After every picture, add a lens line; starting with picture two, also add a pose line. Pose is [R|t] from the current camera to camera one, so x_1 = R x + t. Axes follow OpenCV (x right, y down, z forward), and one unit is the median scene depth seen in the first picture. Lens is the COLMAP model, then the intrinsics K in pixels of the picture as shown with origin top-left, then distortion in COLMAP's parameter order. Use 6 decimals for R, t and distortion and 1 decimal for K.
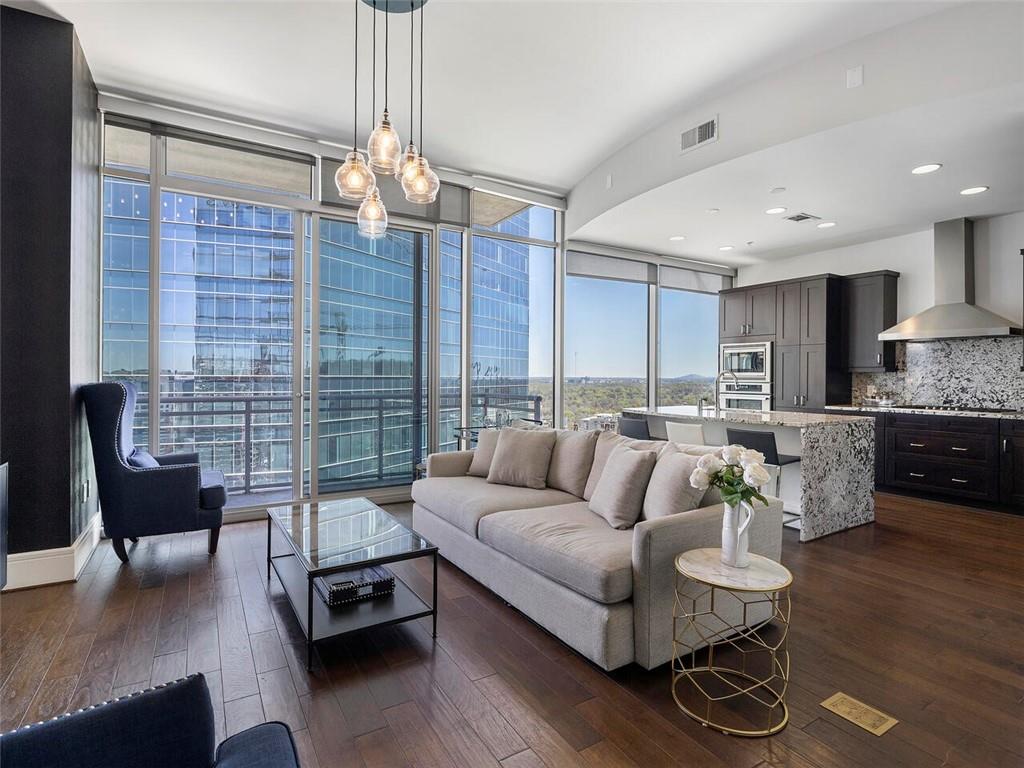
lens RADIAL K [[520.3, 0, 507.5], [0, 520.3, 377.9], [0, 0, 1]] dist [-0.002565, -0.000020]
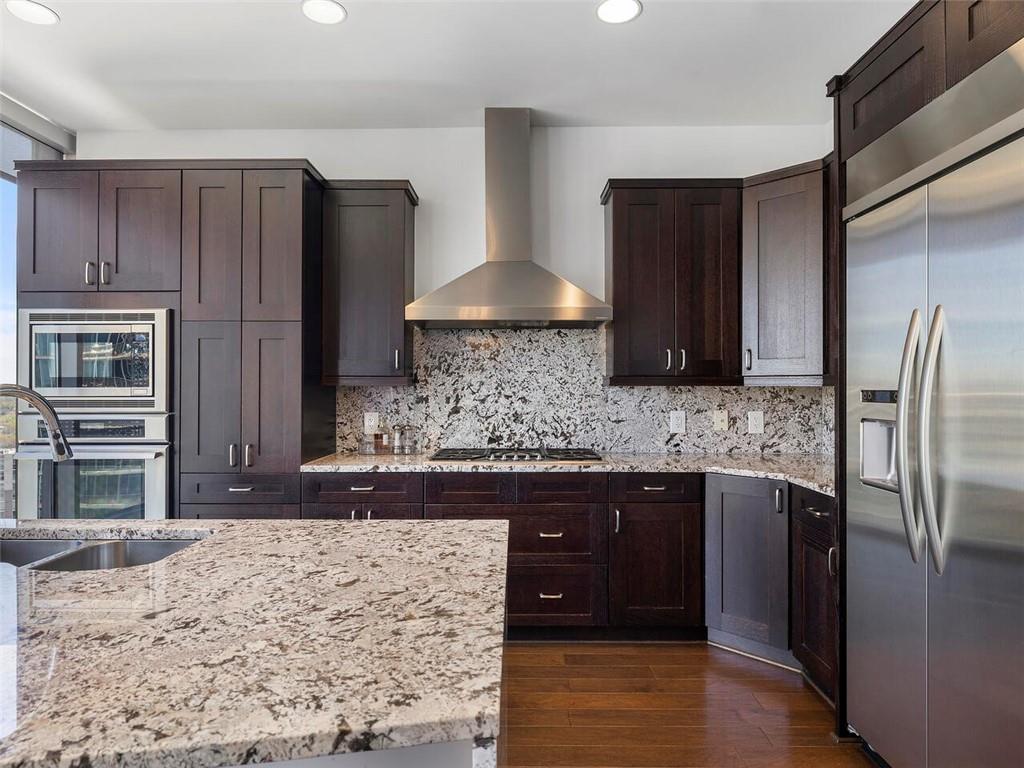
lens RADIAL K [[594.6, 0, 509.2], [0, 594.6, 385.6], [0, 0, 1]] dist [0.005042, 0.001664]
pose [[0.538998, 0.000978, 0.842307, 0.288048], [0.008177, 0.999946, -0.006393, -0.007107], [-0.842267, 0.010334, 0.538961, 0.584483]]
